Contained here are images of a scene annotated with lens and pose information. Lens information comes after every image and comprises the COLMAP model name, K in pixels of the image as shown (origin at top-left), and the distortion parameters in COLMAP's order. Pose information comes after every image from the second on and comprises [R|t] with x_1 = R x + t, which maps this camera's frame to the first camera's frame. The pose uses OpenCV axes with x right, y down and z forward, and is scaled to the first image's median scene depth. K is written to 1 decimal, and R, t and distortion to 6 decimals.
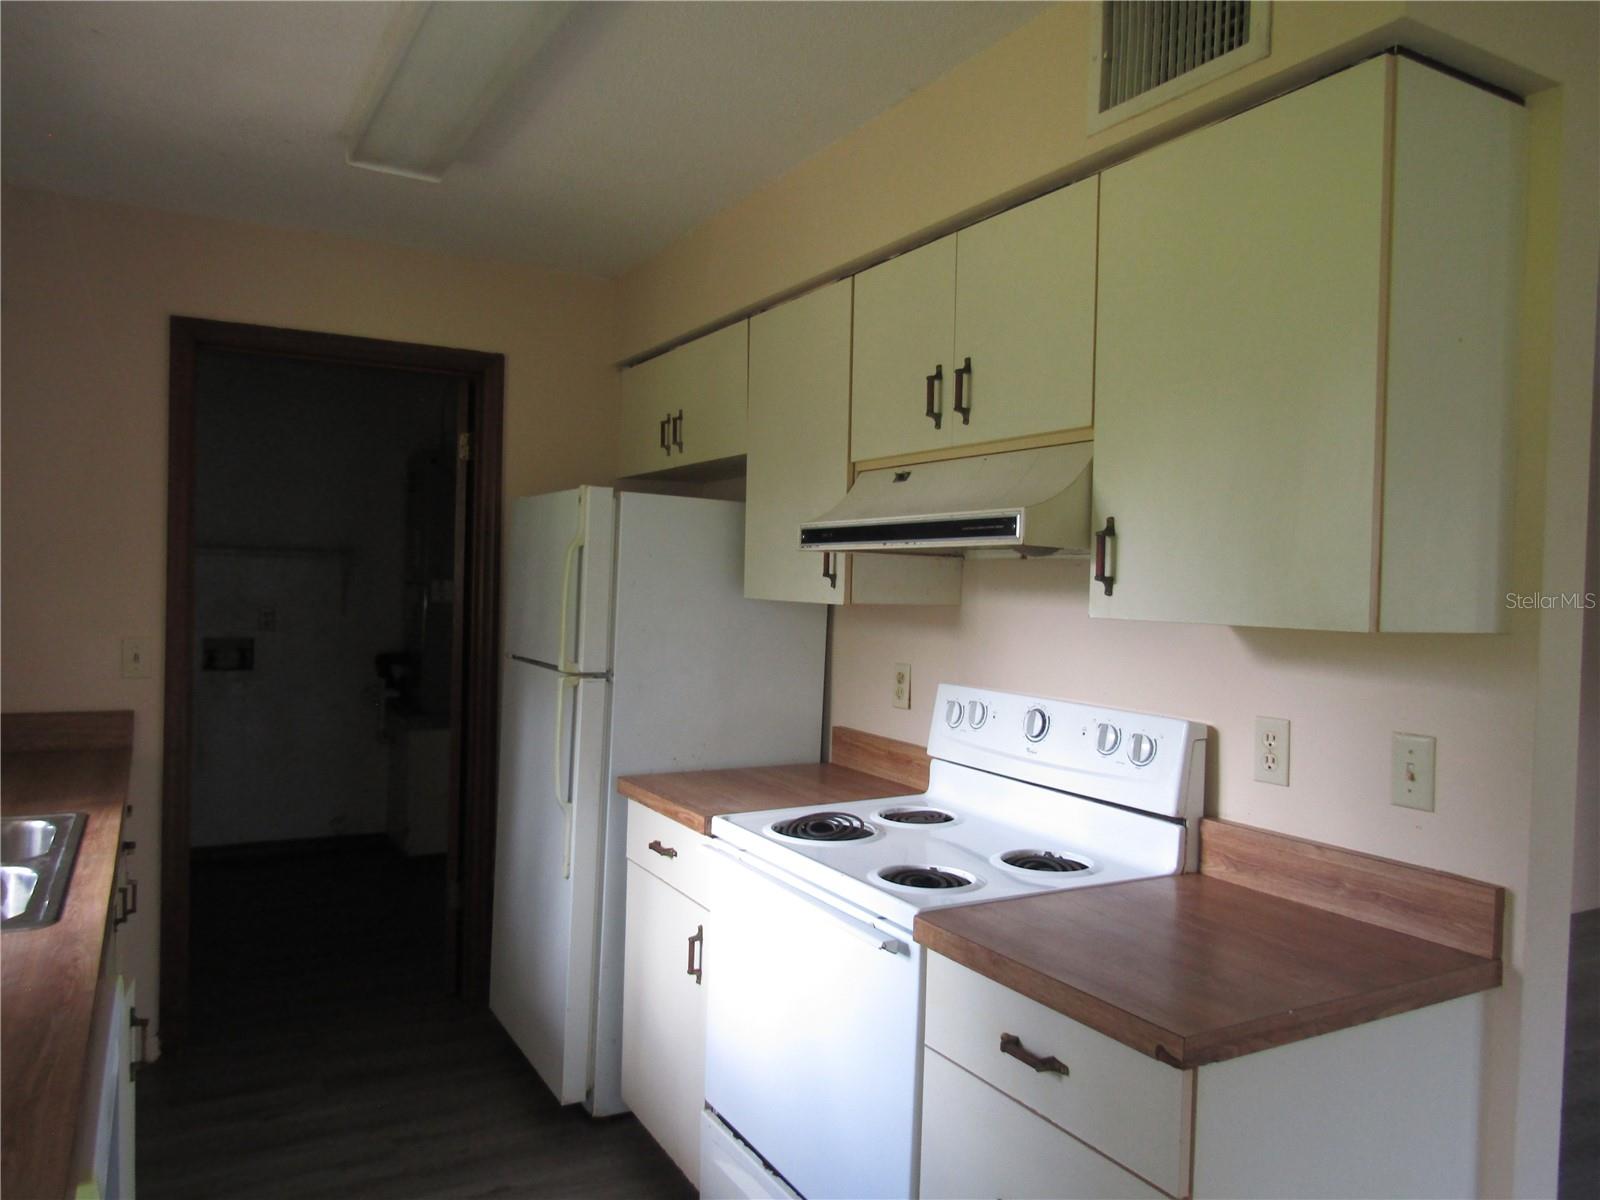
lens RADIAL K [[1144.2, 0, 800.0], [0, 1144.2, 600.0], [0, 0, 1]] dist [-0.000728, -0.000279]
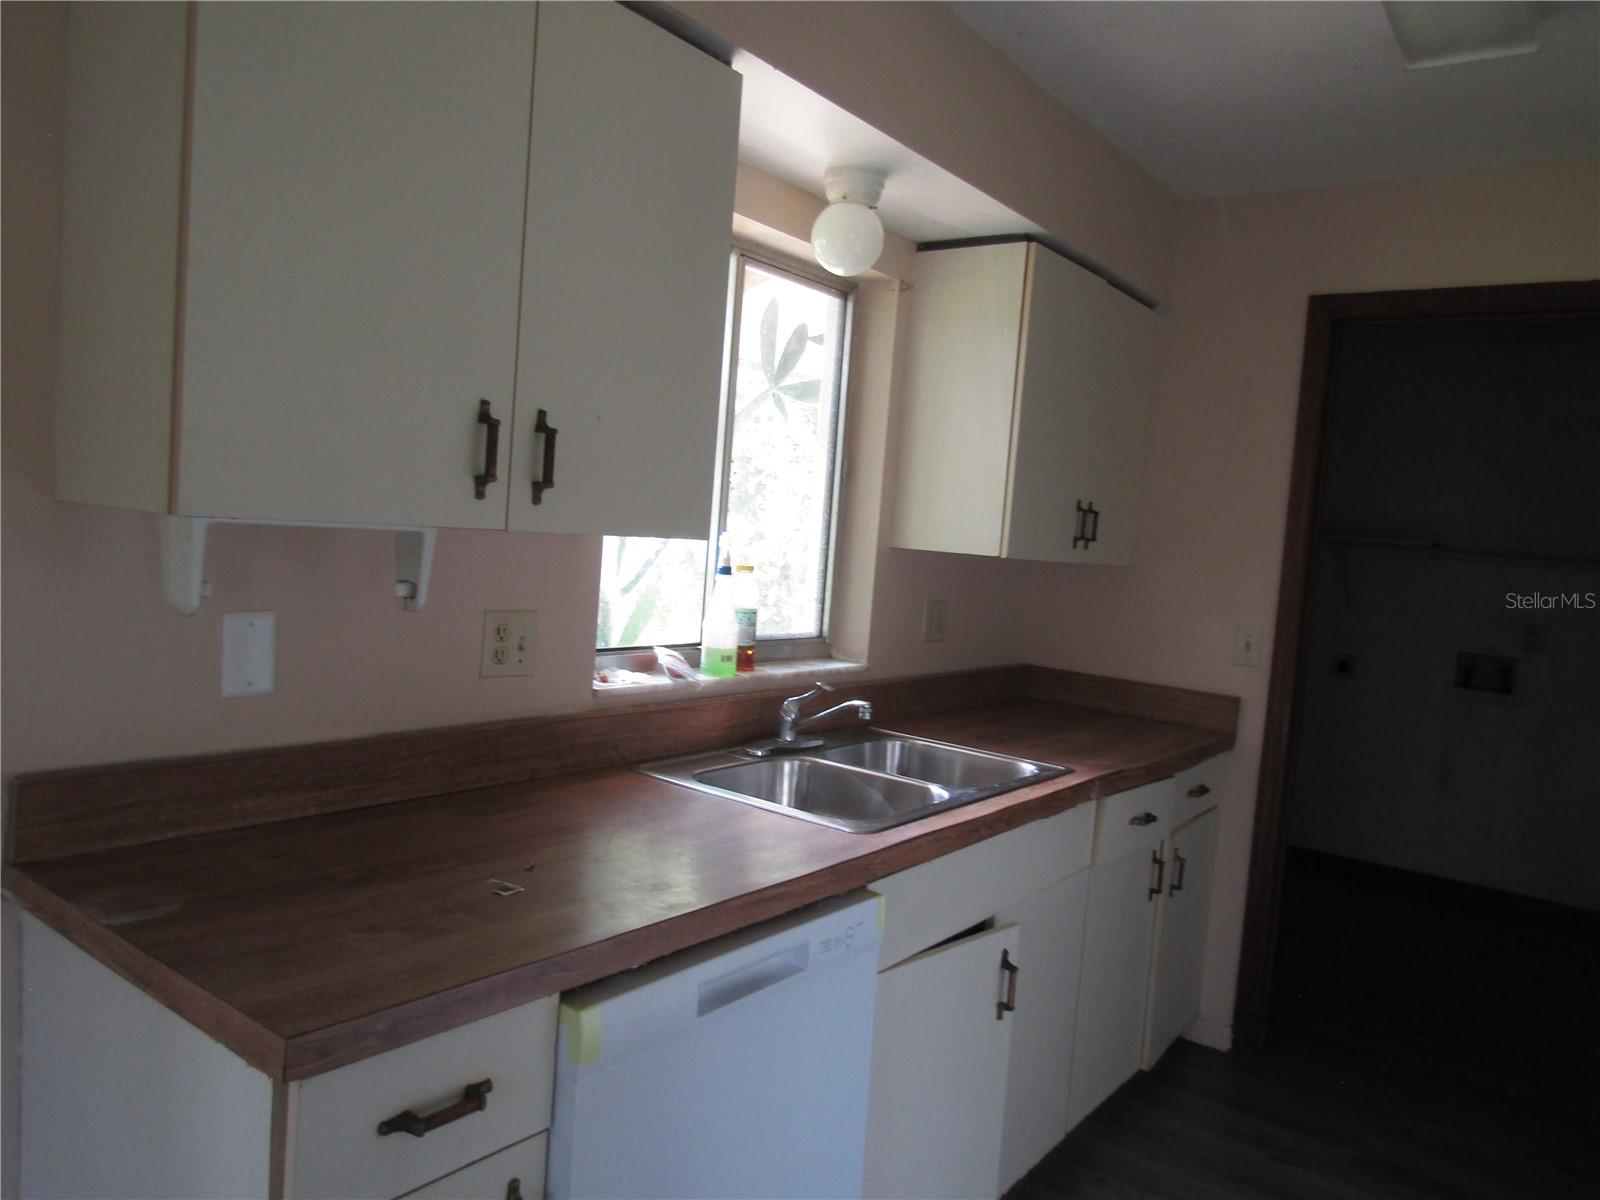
lens RADIAL K [[1144.2, 0, 800.0], [0, 1144.2, 600.0], [0, 0, 1]] dist [-0.000728, -0.000279]
pose [[0.400547, 0.070693, -0.913545, 0.172430], [-0.090149, 0.995223, 0.037487, 0.008516], [0.911831, 0.067340, 0.405006, 0.235342]]
